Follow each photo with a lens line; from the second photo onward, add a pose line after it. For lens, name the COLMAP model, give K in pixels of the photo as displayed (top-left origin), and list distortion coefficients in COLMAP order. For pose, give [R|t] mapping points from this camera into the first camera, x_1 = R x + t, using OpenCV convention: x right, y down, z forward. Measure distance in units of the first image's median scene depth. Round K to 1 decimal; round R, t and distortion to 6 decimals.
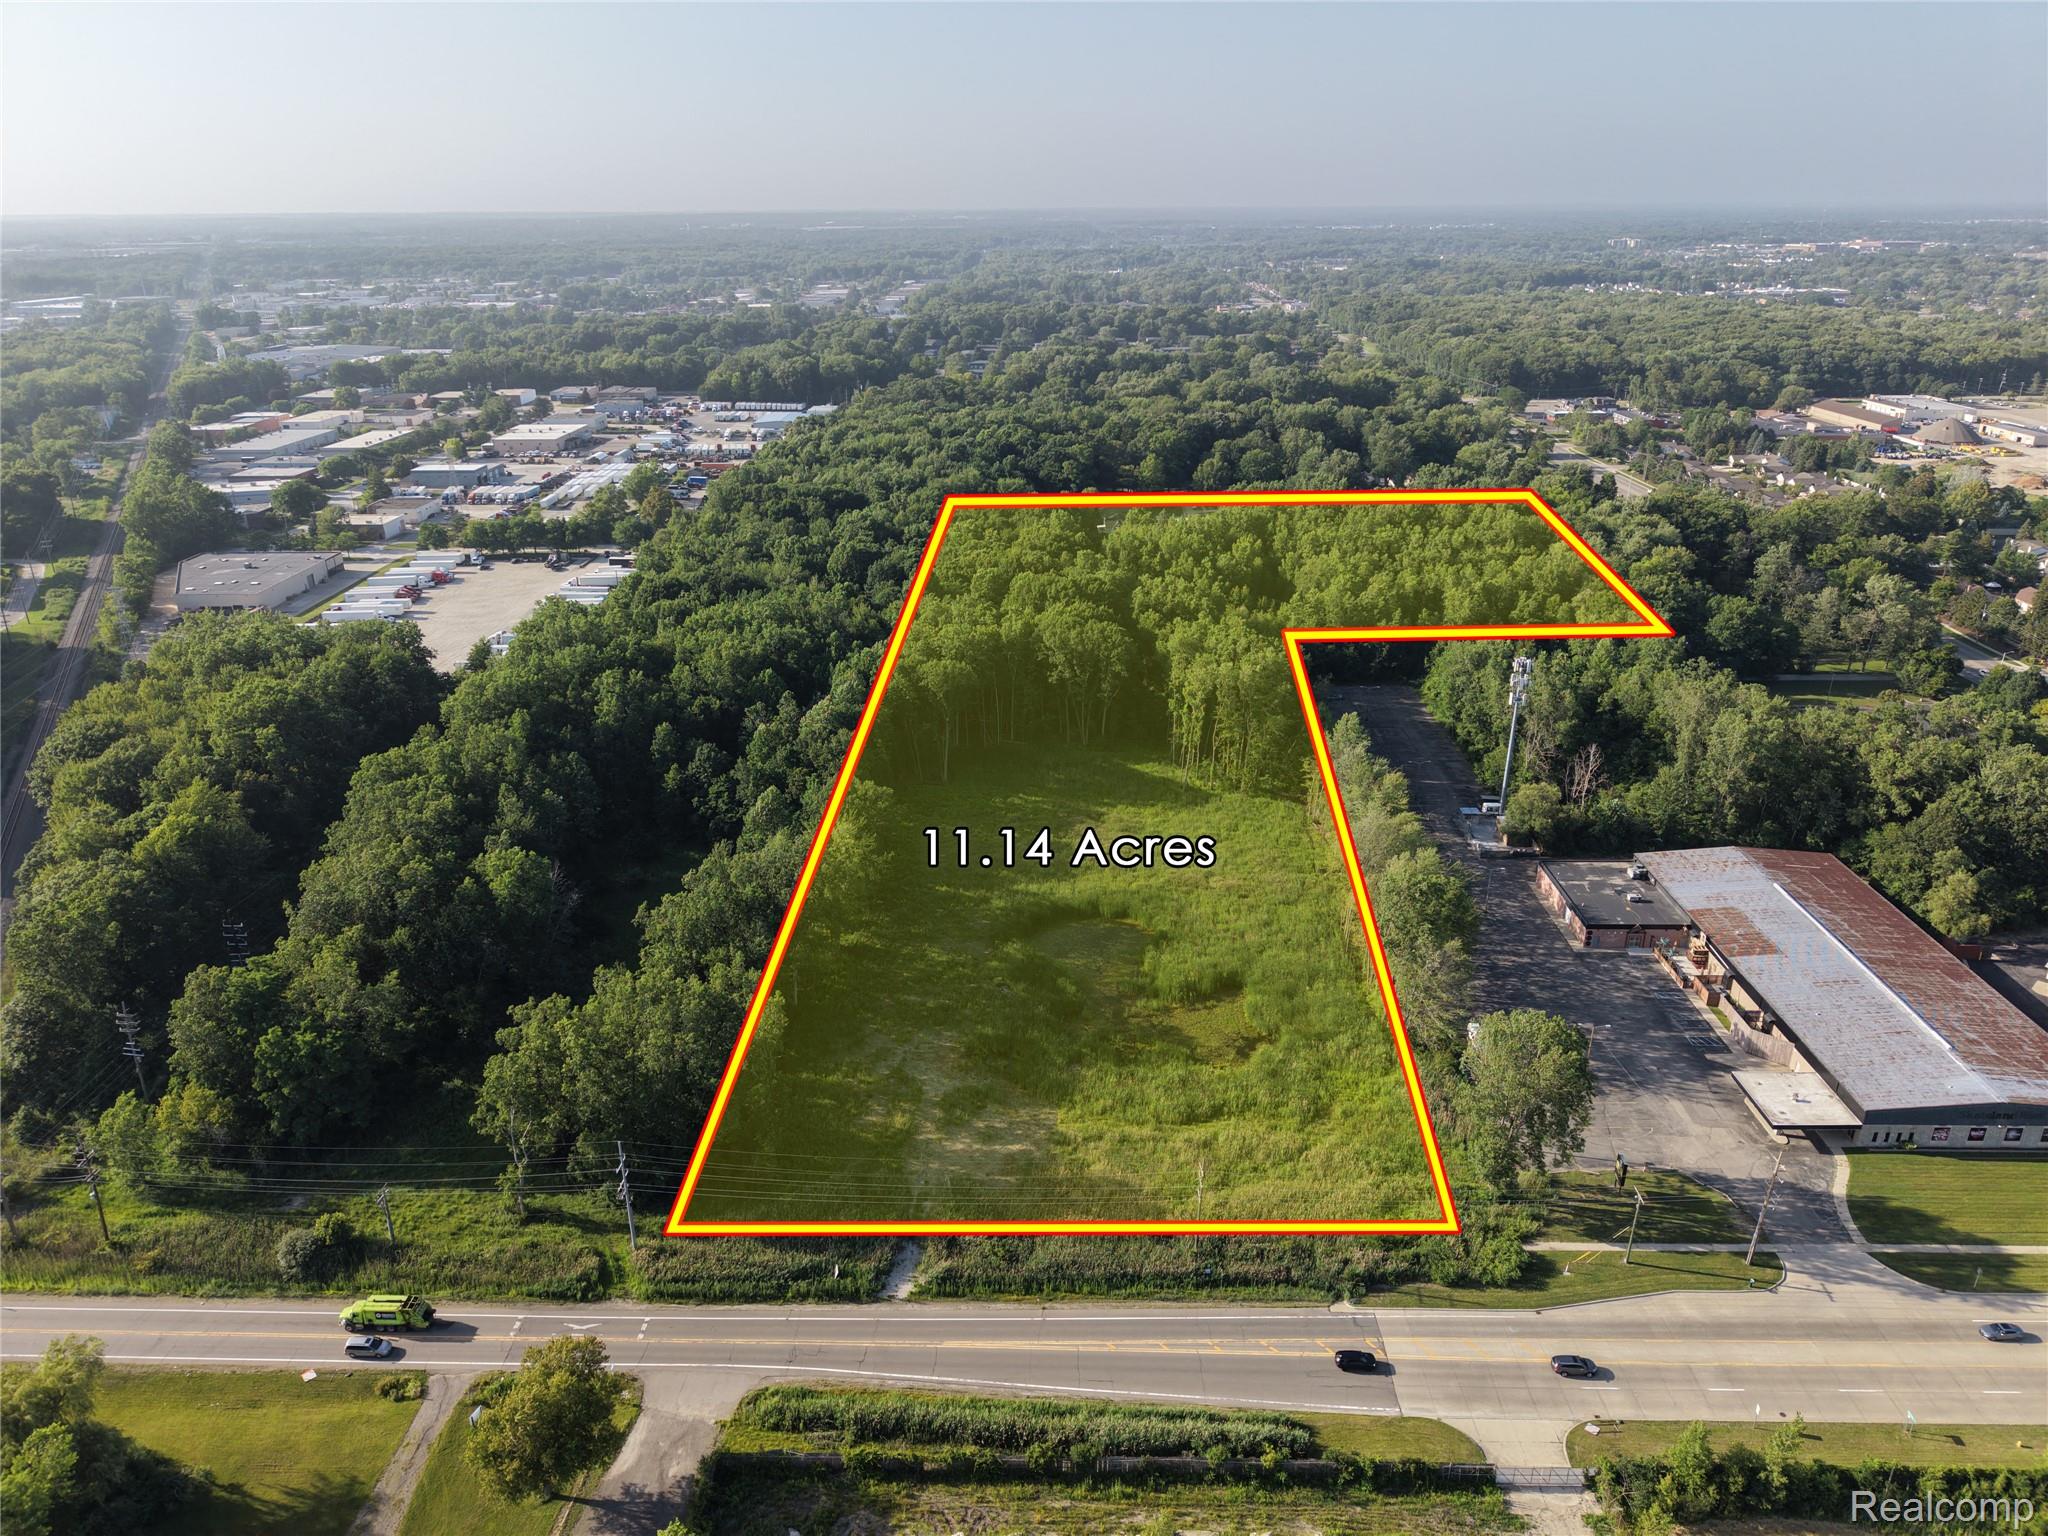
lens RADIAL K [[1372.3, 0, 1019.9], [0, 1372.3, 765.7], [0, 0, 1]] dist [0.021560, -0.017160]
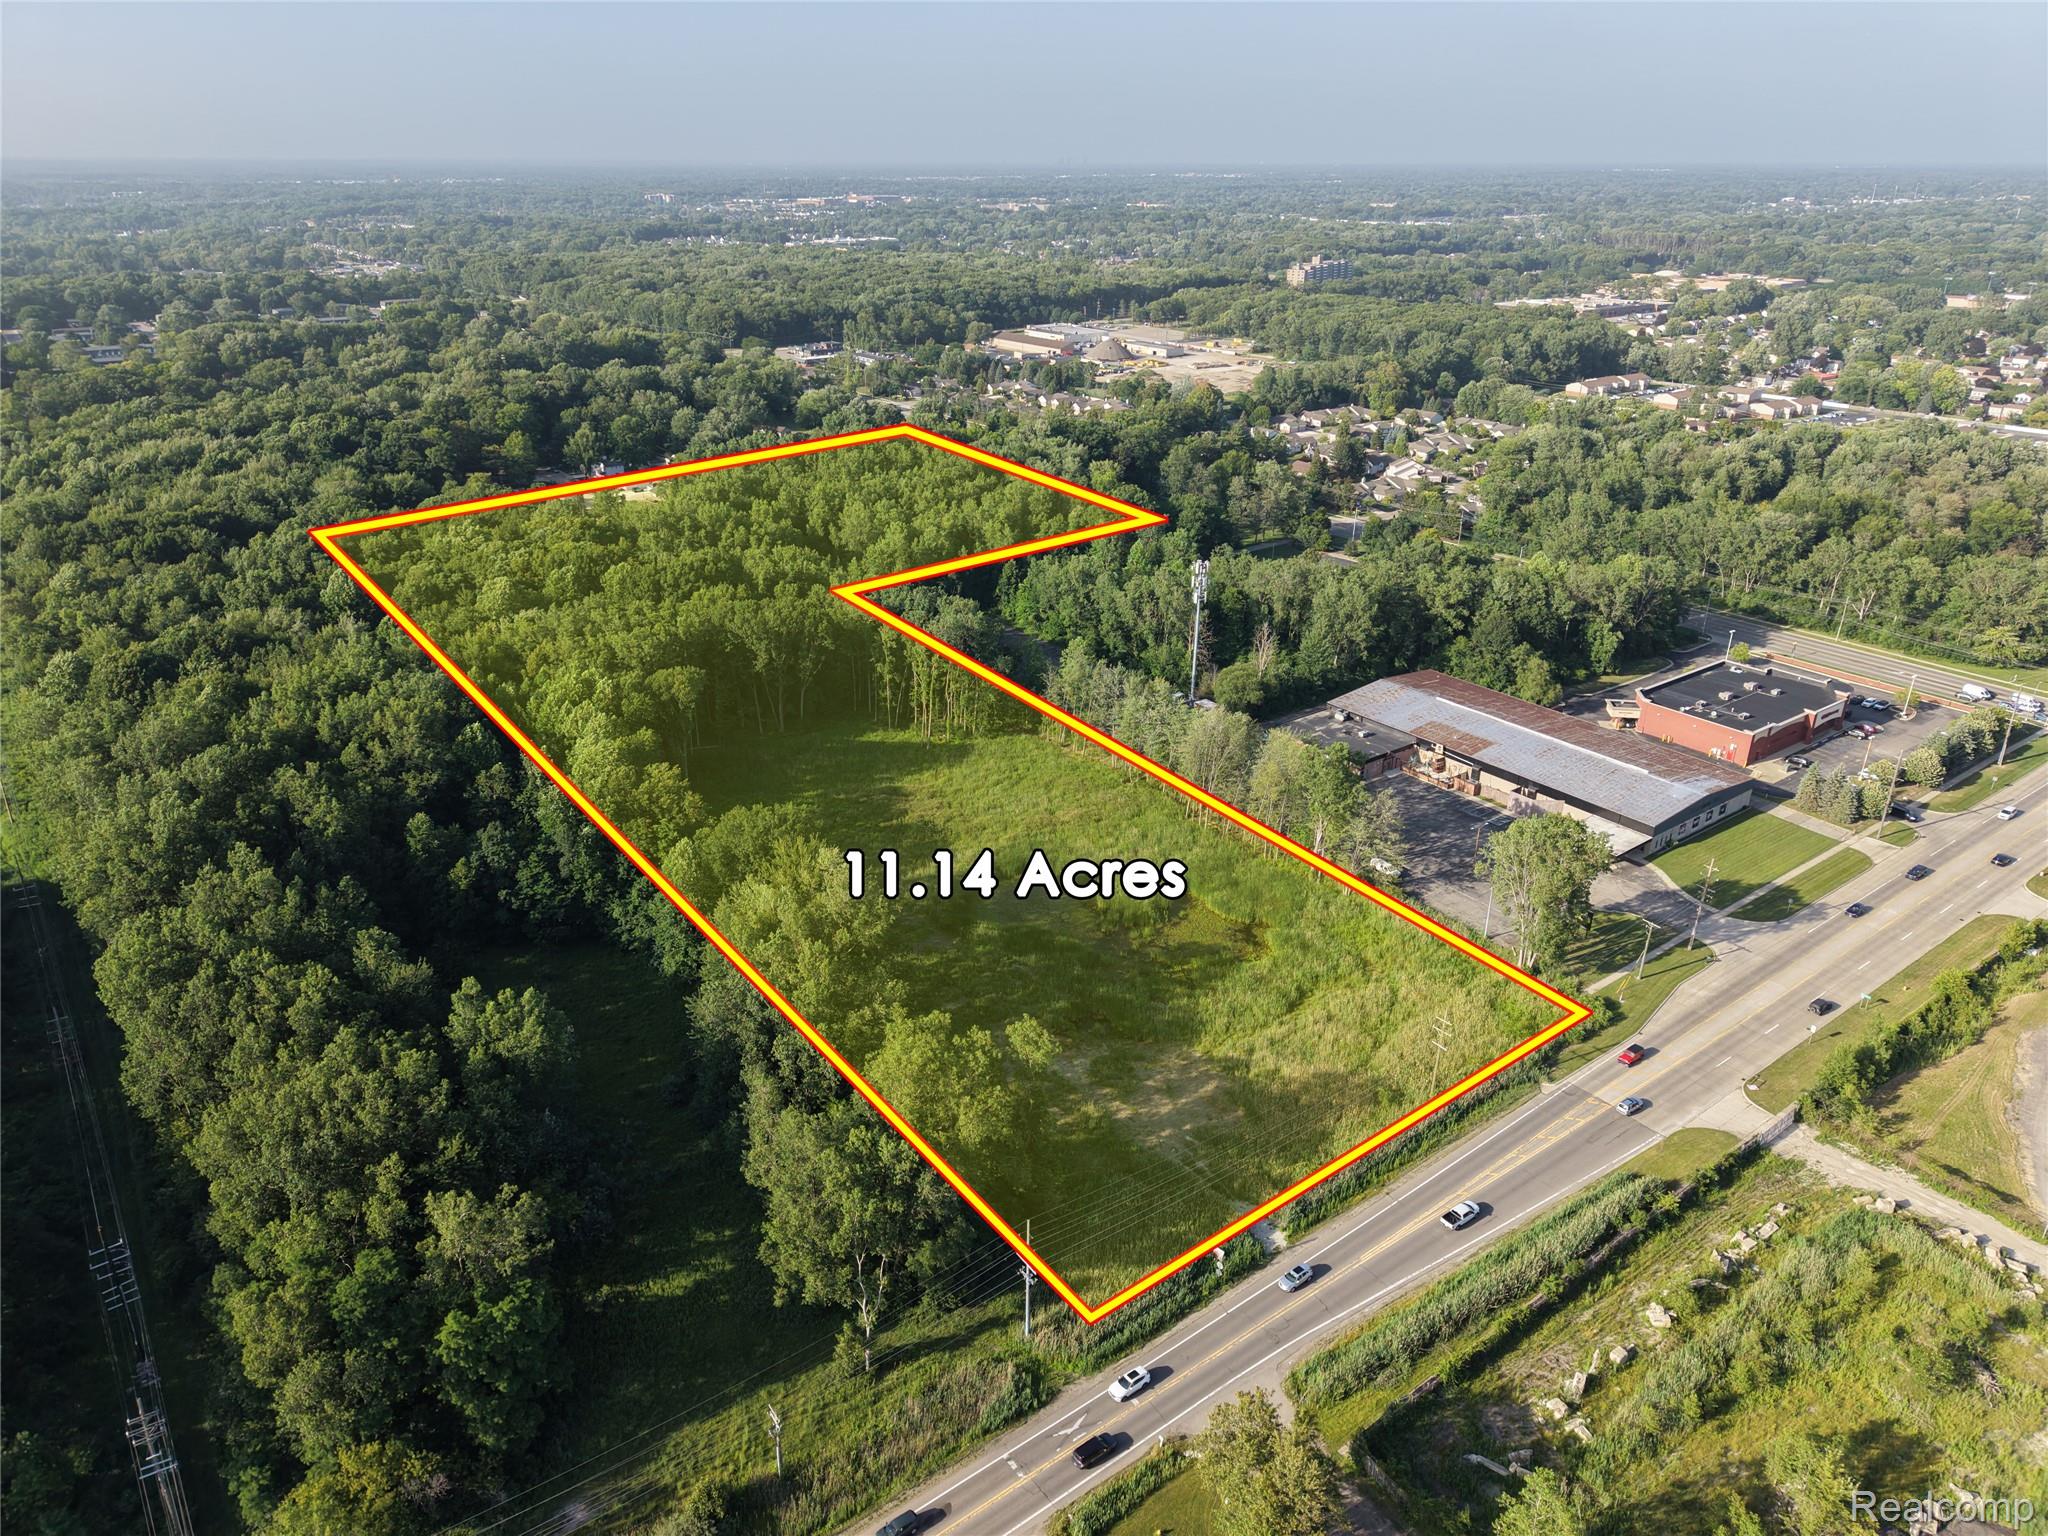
lens RADIAL K [[1372.3, 0, 1019.9], [0, 1372.3, 765.7], [0, 0, 1]] dist [0.021560, -0.017160]
pose [[0.788039, -0.241241, 0.566389, -0.457822], [0.225535, 0.969191, 0.099009, -0.061562], [-0.572824, 0.049718, 0.818169, 0.169402]]
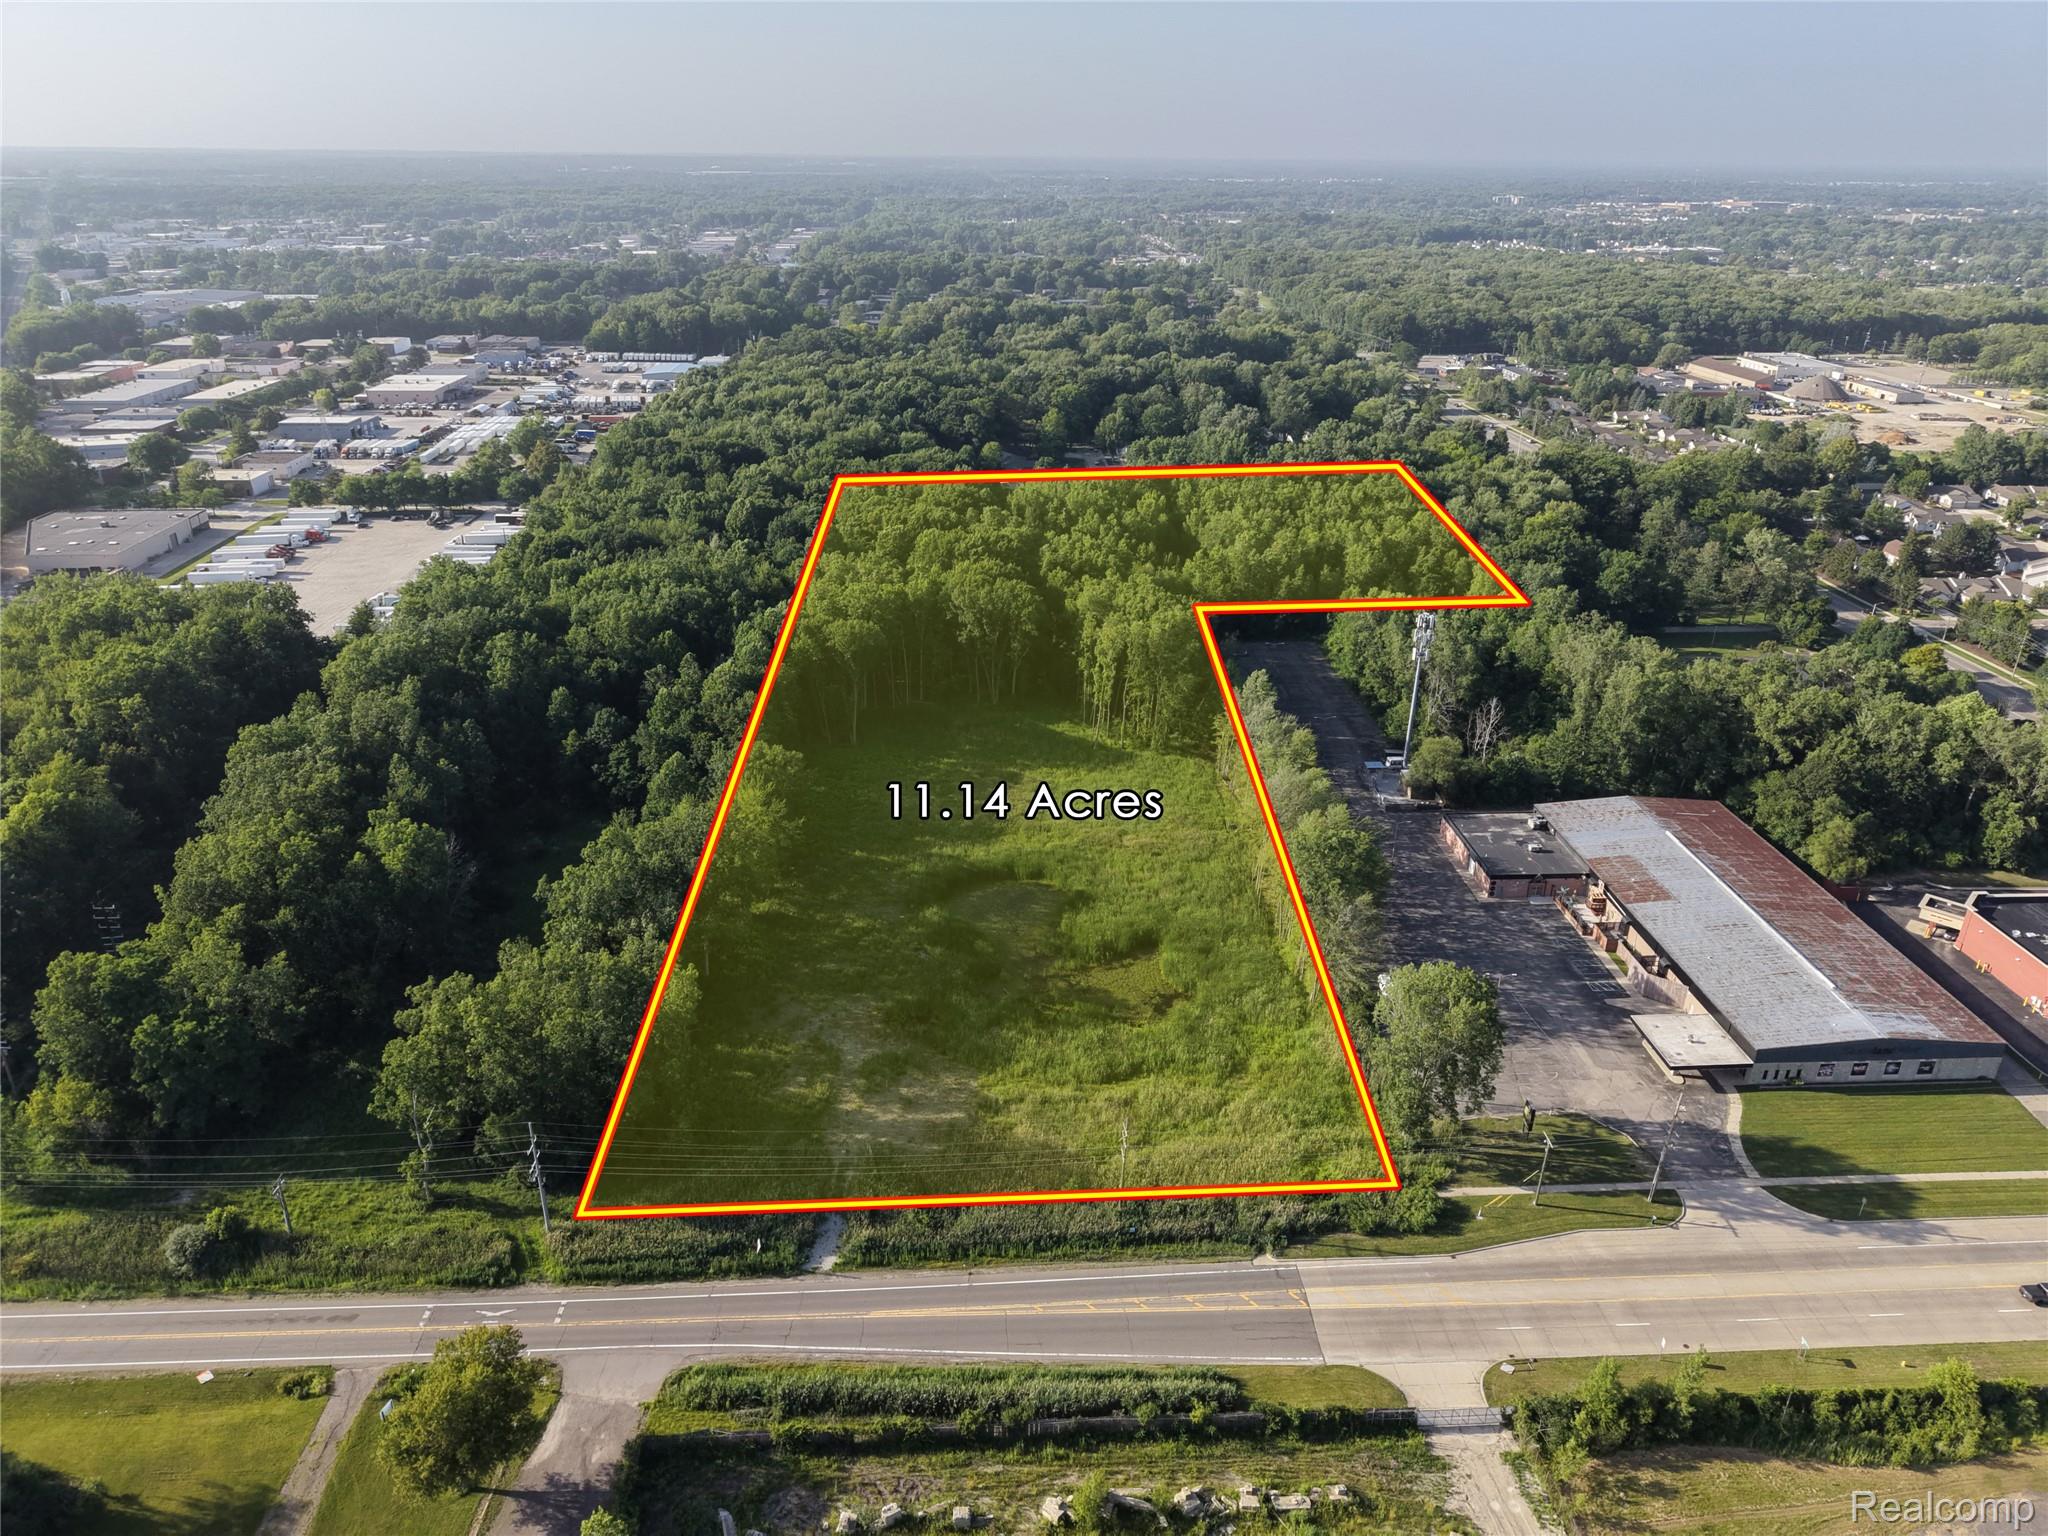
lens RADIAL K [[1372.3, 0, 1019.9], [0, 1372.3, 765.7], [0, 0, 1]] dist [0.021560, -0.017160]
pose [[0.997248, -0.015713, 0.072453, -0.008196], [0.013387, 0.999383, 0.032471, -0.003308], [-0.072918, -0.031411, 0.996843, 0.009865]]
